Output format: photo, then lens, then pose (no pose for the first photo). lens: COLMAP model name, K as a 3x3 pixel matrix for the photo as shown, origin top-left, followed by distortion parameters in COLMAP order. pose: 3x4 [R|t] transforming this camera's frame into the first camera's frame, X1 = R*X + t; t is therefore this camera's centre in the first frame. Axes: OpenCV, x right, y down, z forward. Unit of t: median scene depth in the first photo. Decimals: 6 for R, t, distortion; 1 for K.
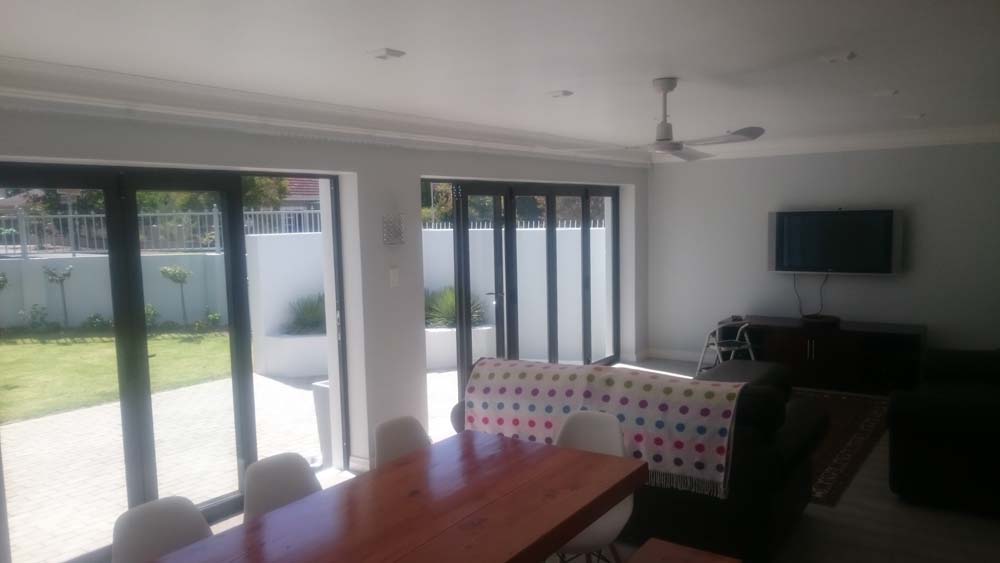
lens RADIAL K [[733.8, 0, 500.0], [0, 733.8, 281.5], [0, 0, 1]] dist [-0.023217, 0.001357]
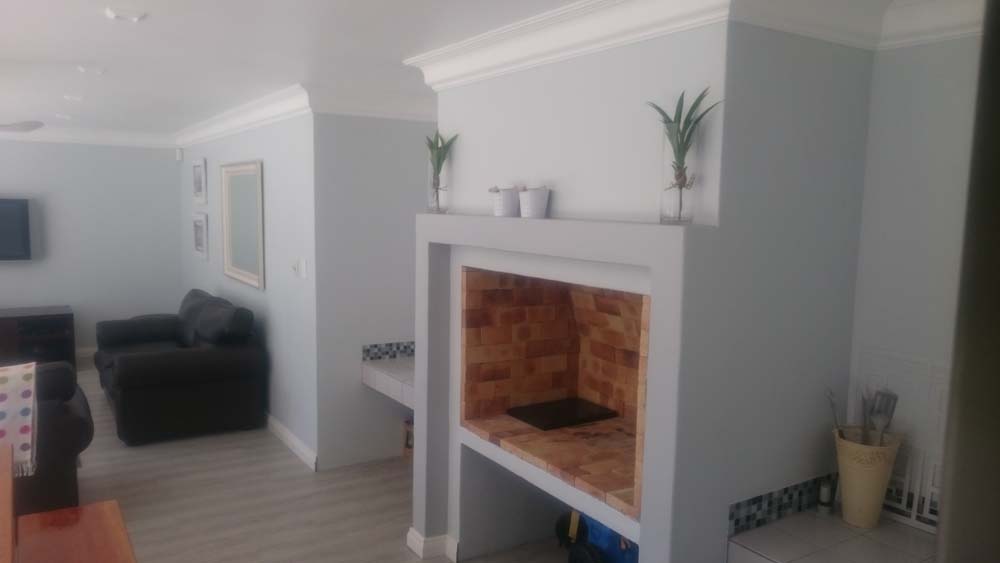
lens RADIAL K [[733.8, 0, 500.0], [0, 733.8, 281.5], [0, 0, 1]] dist [-0.023217, 0.001357]
pose [[0.376963, -0.077971, 0.922941, -0.377287], [0.064498, 0.996241, 0.057820, 0.005214], [-0.923980, 0.037731, 0.380575, -0.021865]]
